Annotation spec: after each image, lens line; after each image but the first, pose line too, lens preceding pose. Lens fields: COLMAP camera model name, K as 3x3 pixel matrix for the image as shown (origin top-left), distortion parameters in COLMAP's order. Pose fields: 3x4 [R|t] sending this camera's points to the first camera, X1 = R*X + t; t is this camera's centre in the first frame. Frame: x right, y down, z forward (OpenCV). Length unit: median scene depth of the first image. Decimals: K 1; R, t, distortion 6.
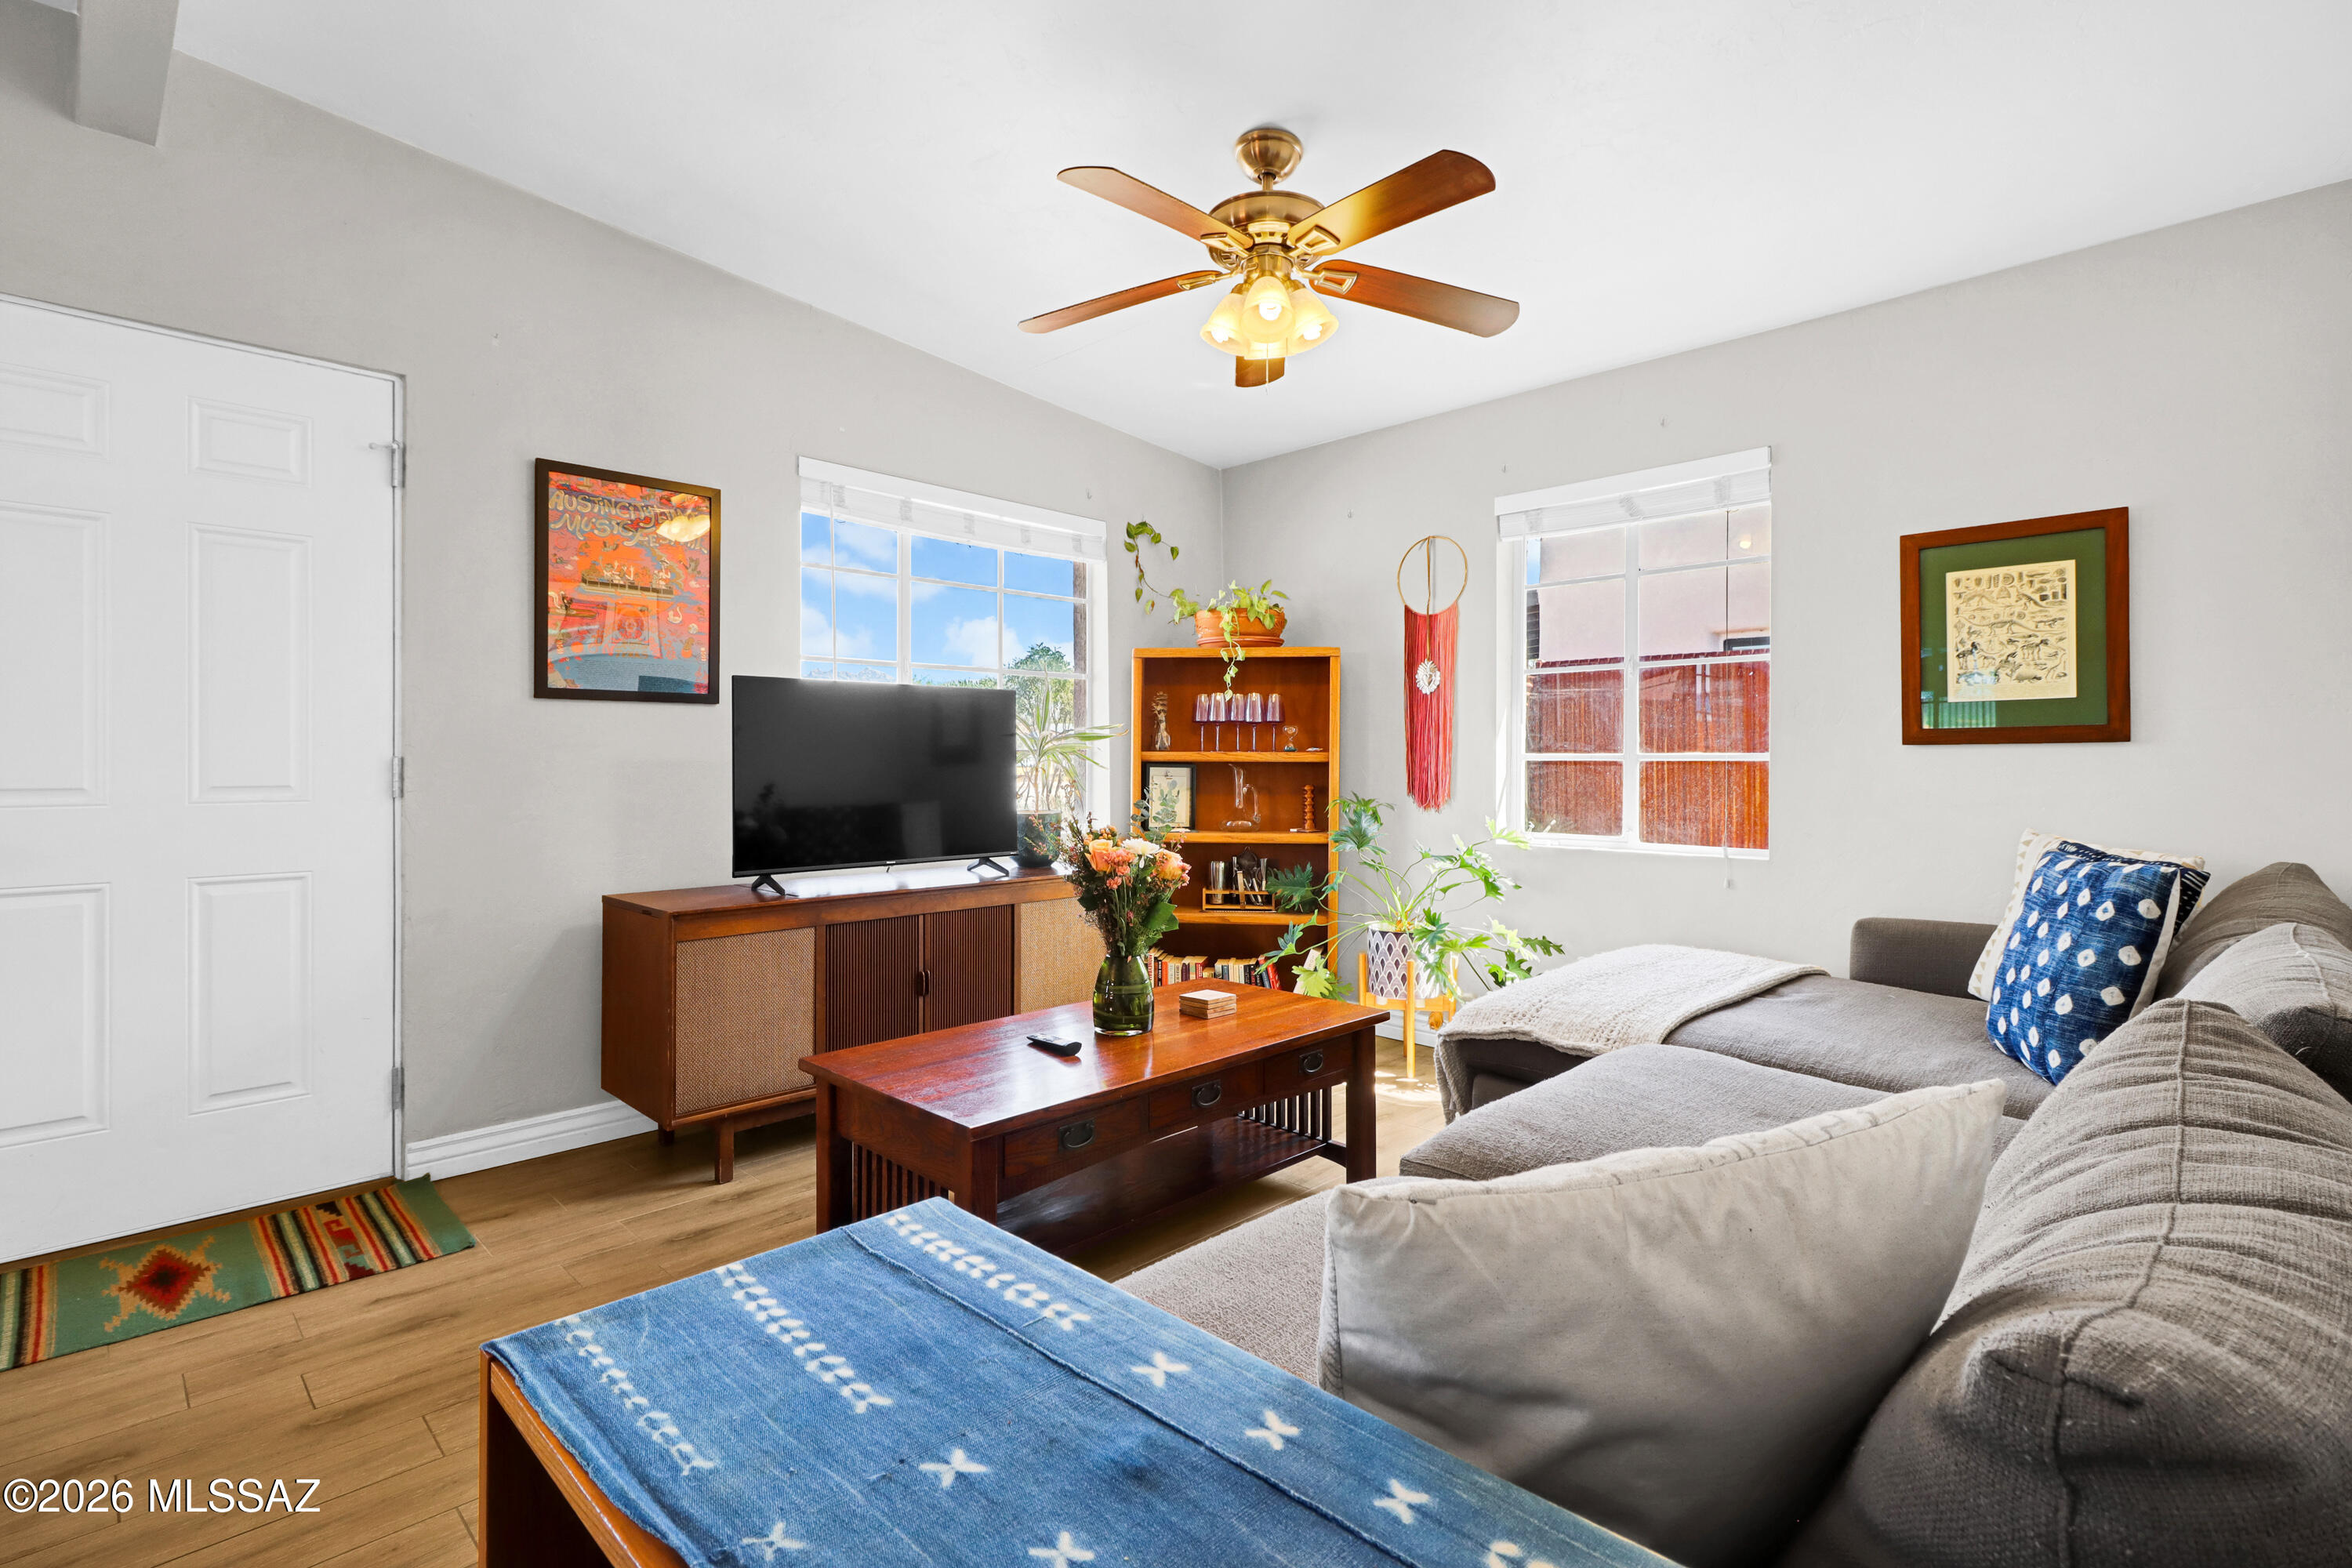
lens RADIAL K [[1099.6, 0, 1170.9], [0, 1099.6, 746.4], [0, 0, 1]] dist [0.000011, 0.000273]
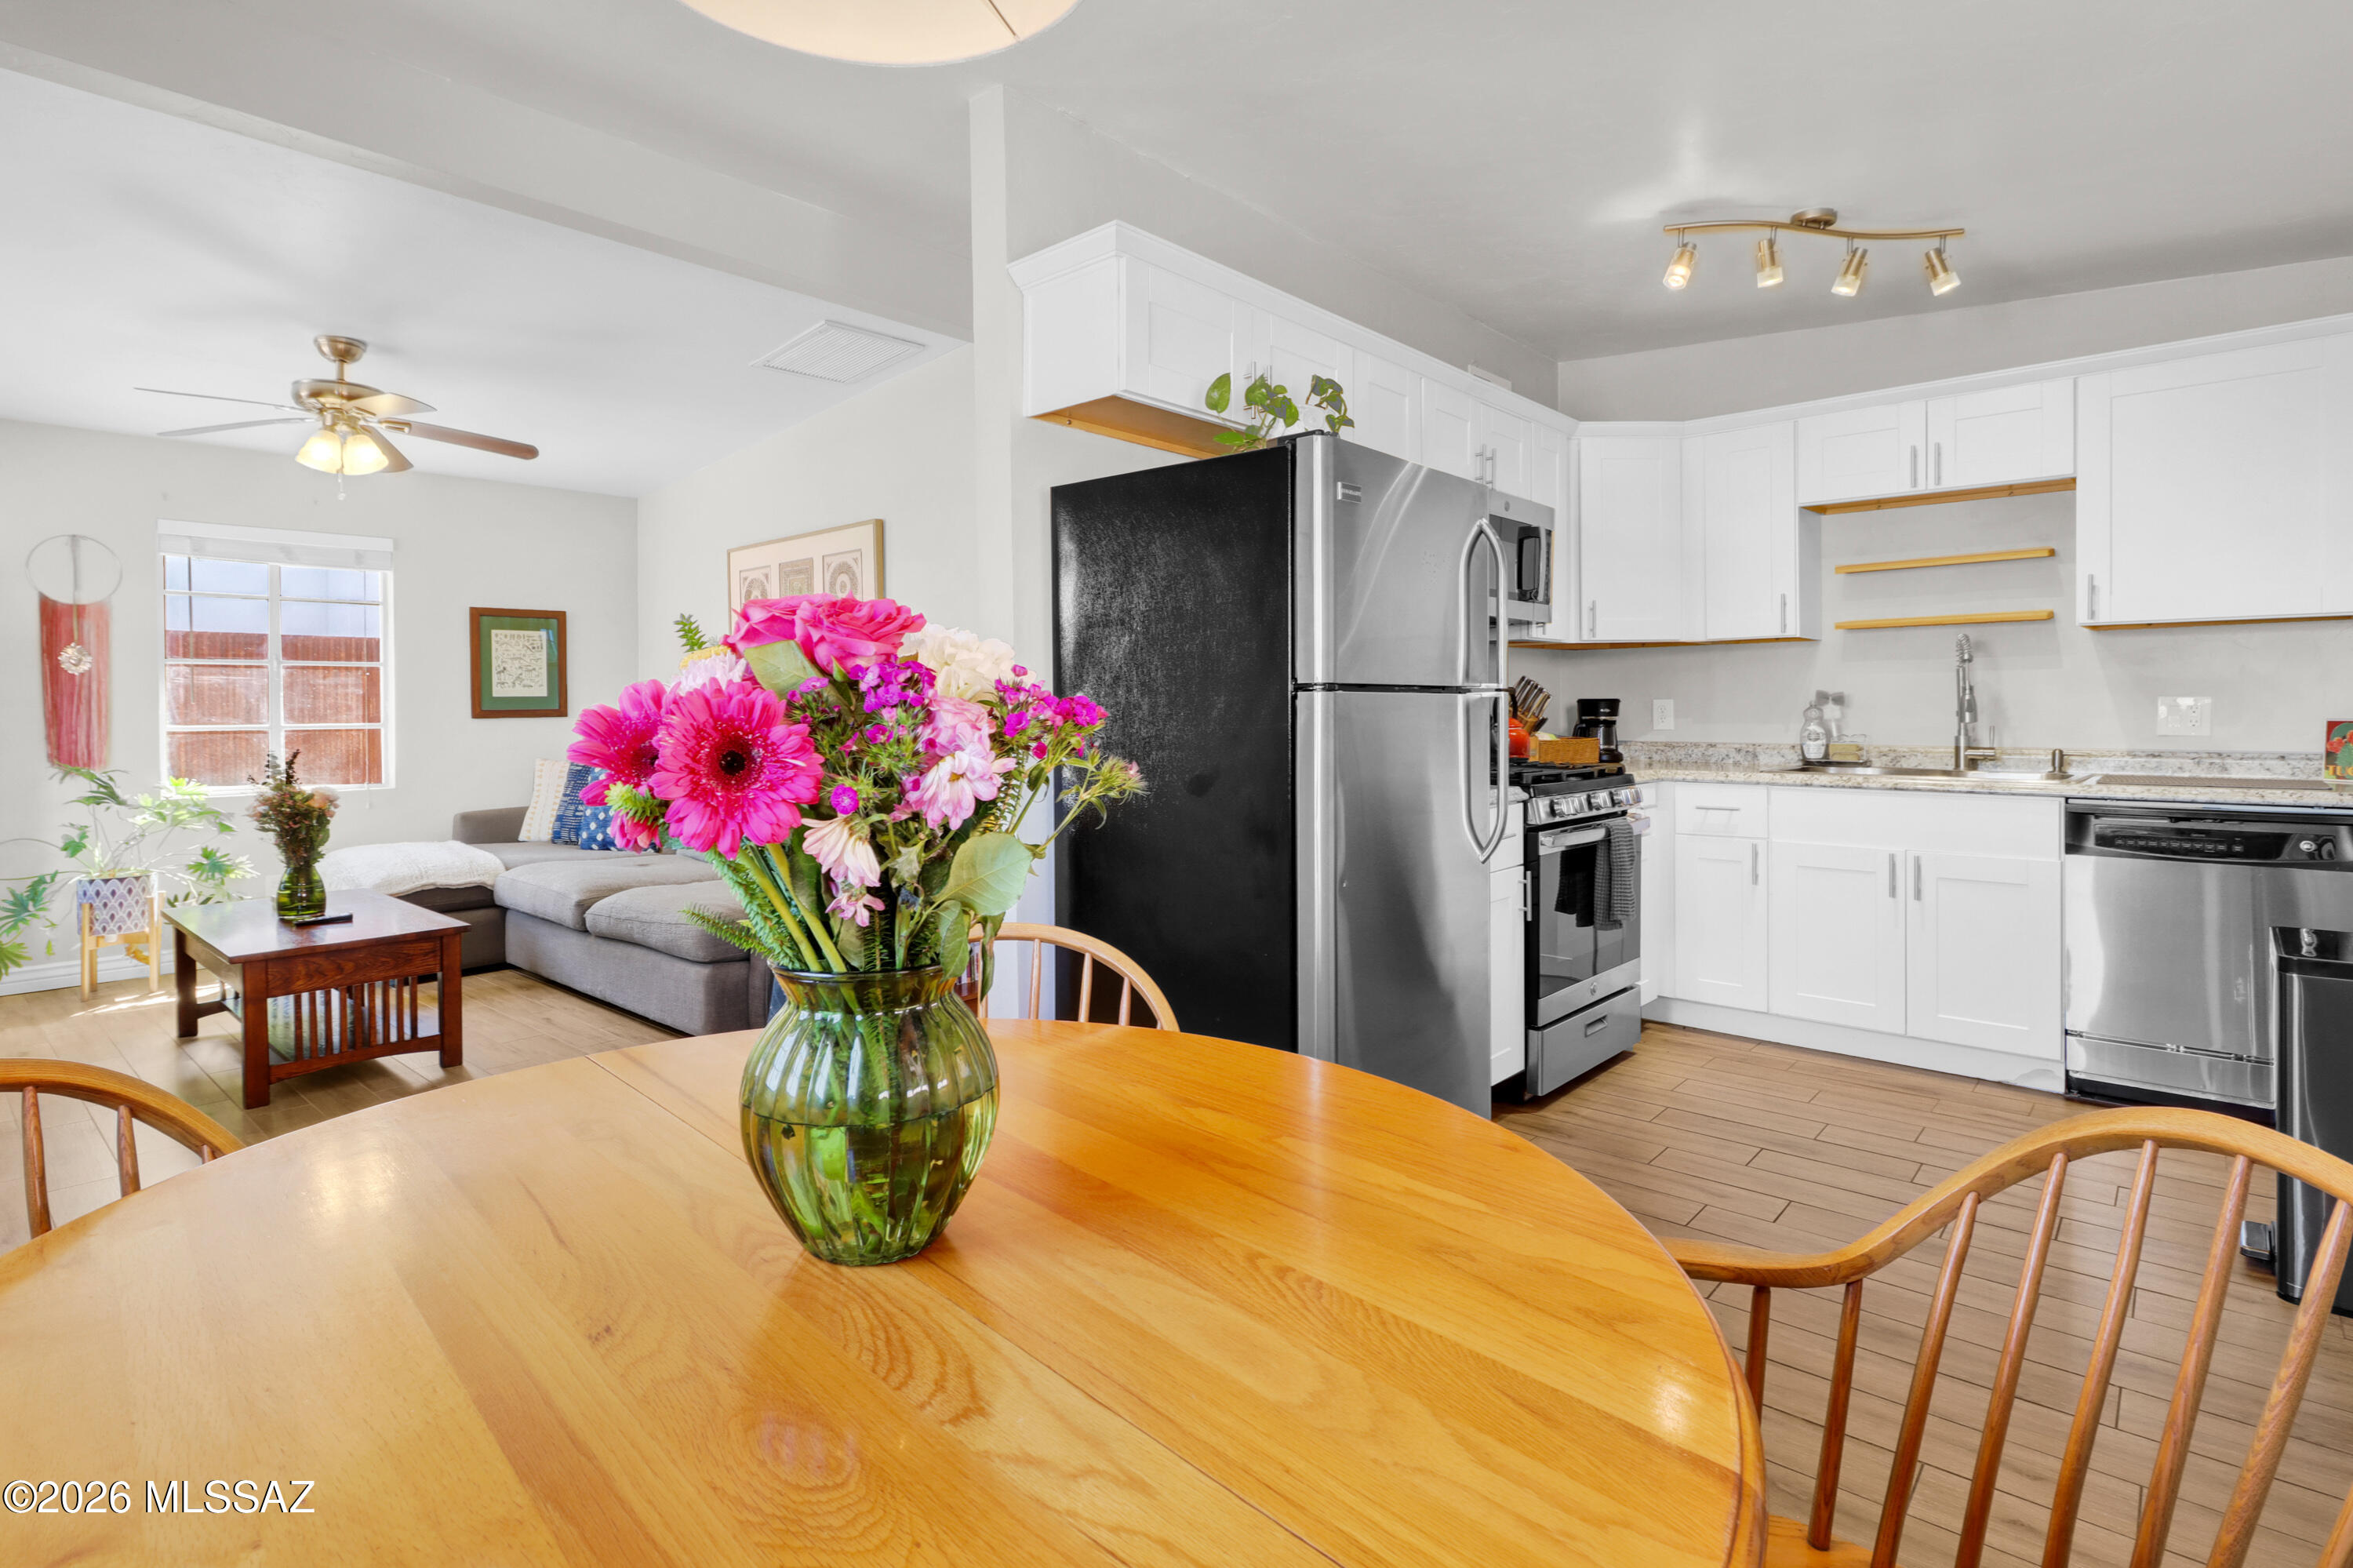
lens RADIAL K [[1196.9, 0, 1172.8], [0, 1196.9, 709.3], [0, 0, 1]] dist [-0.002033, -0.000408]
pose [[-0.054622, -0.004664, 0.998496, -1.457444], [-0.006340, 0.999971, 0.004324, -0.033568], [-0.998487, -0.006094, -0.054650, -0.086790]]
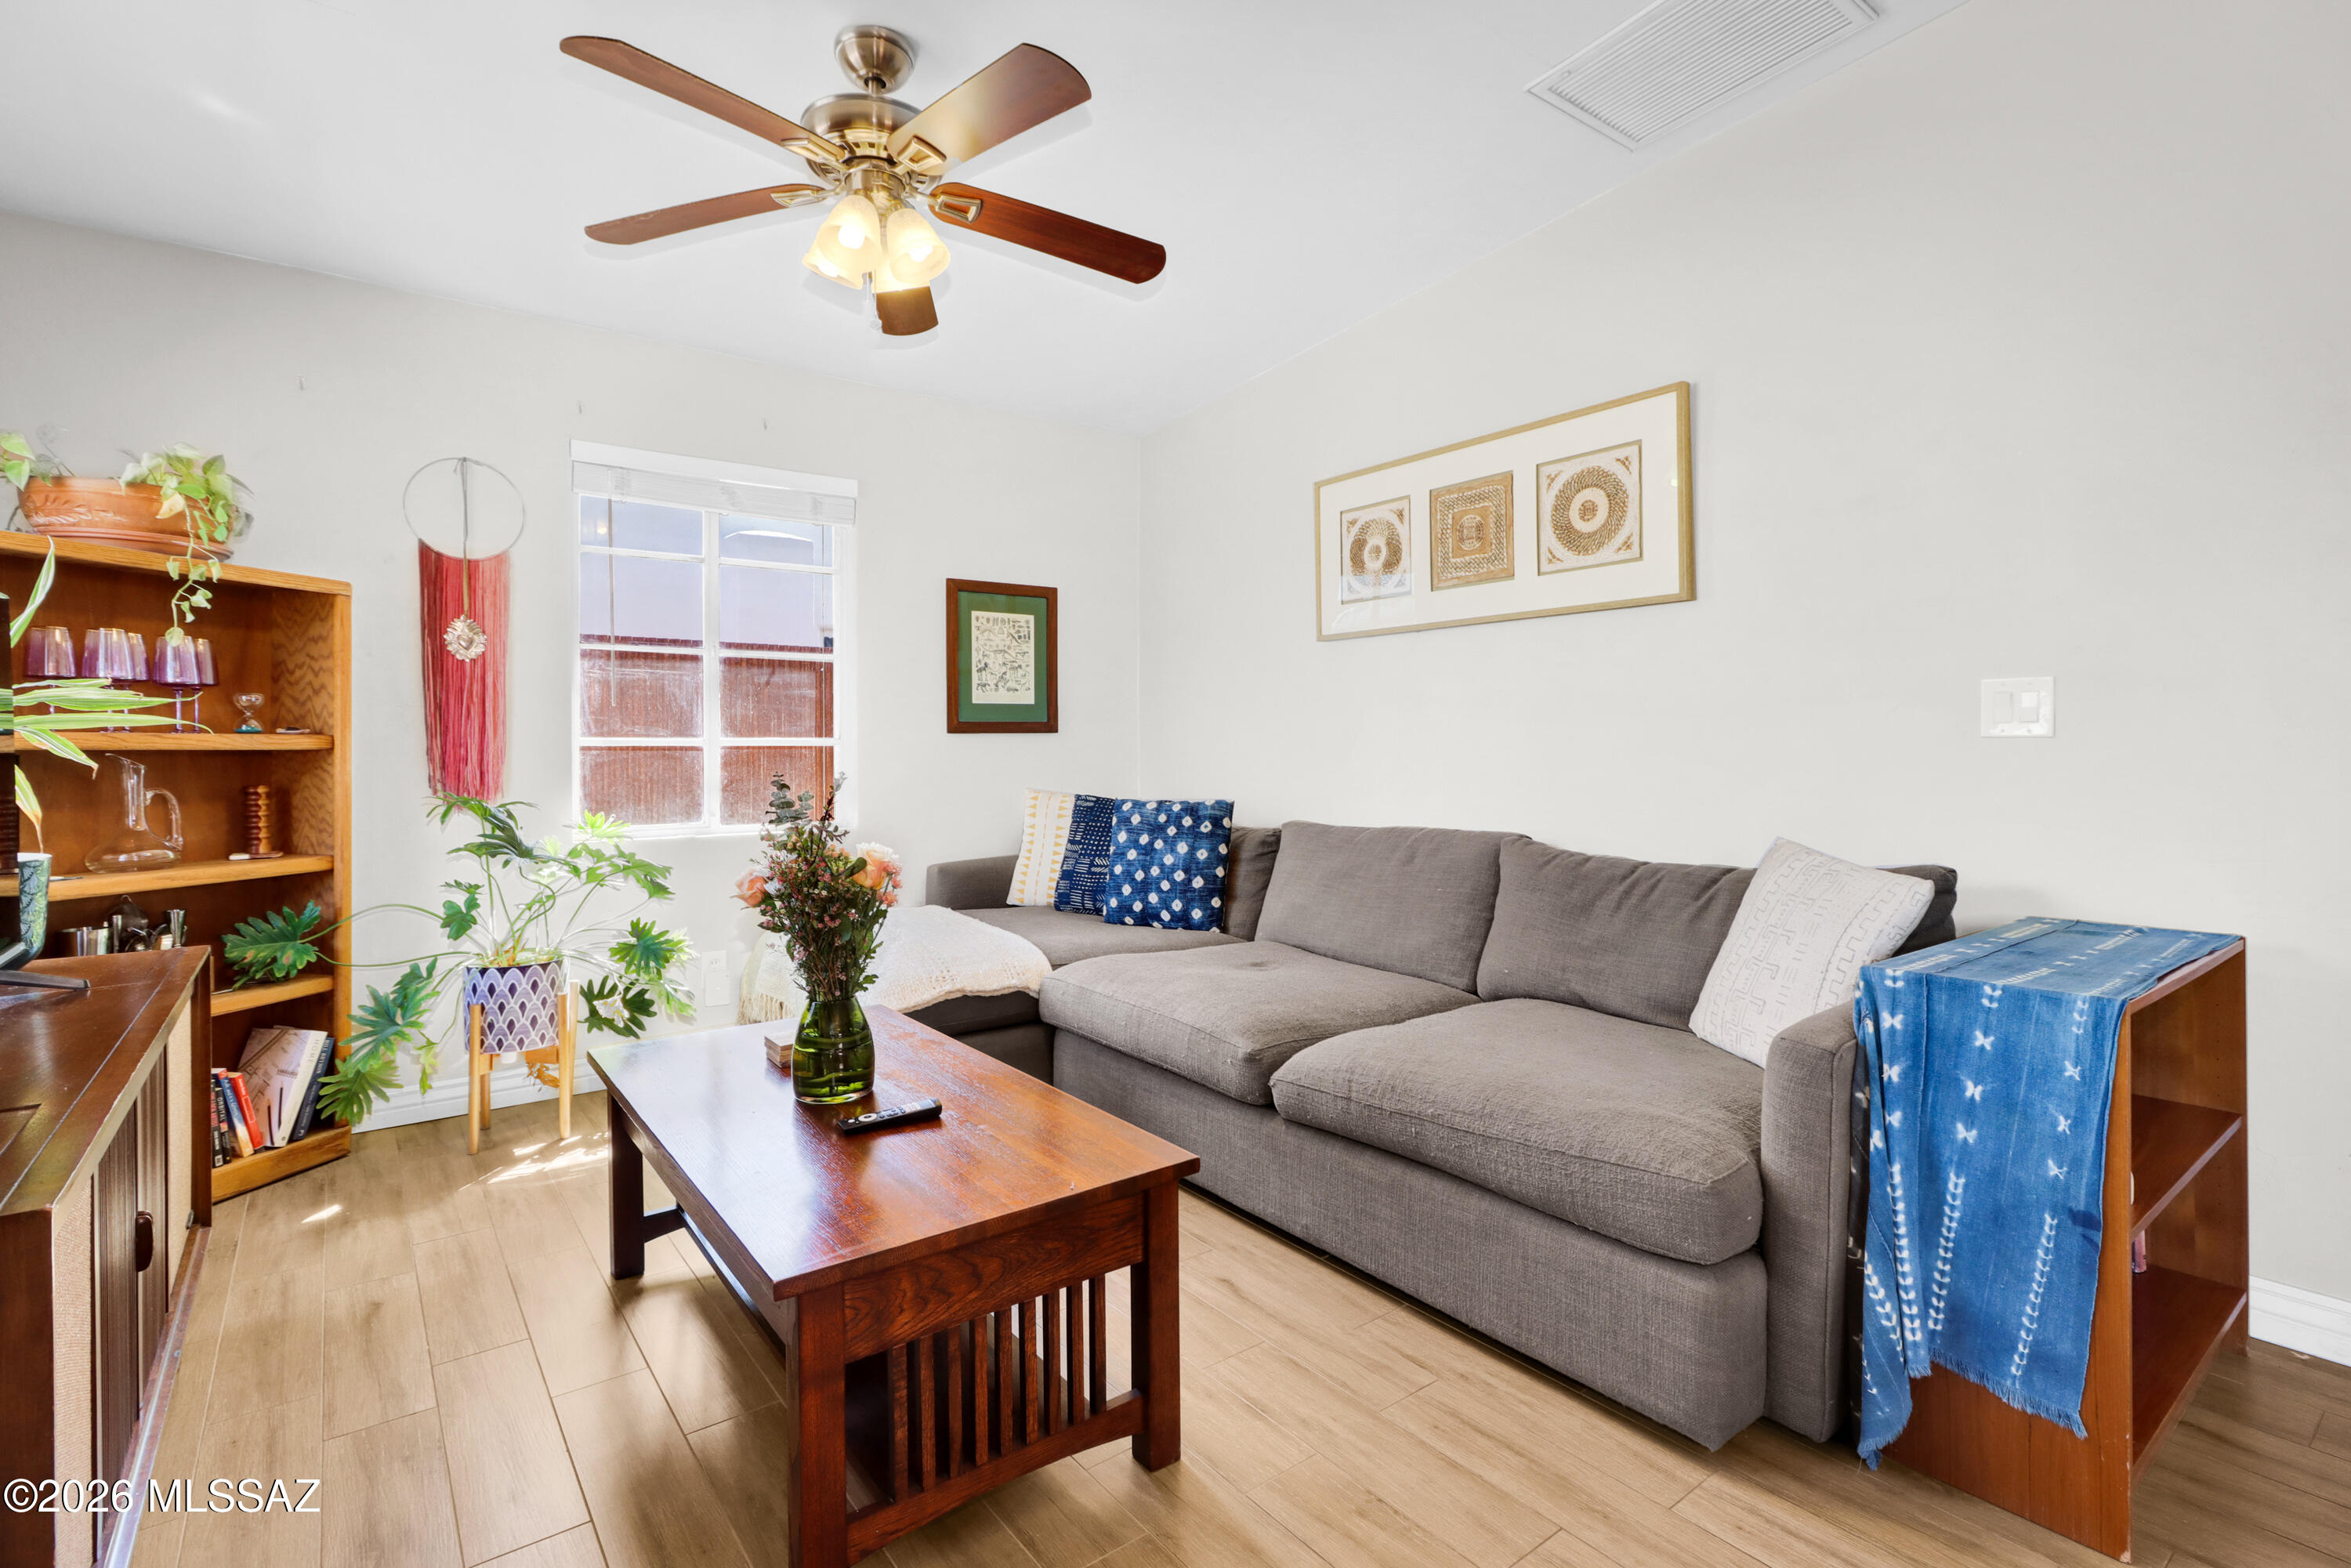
lens RADIAL K [[1099.1, 0, 1170.4], [0, 1099.1, 746.4], [0, 0, 1]] dist [0.000011, 0.000273]
pose [[0.128535, -0.005189, 0.991691, -0.648821], [-0.010900, 0.999919, 0.006645, 0.003354], [-0.991645, -0.011663, 0.128468, 0.560004]]
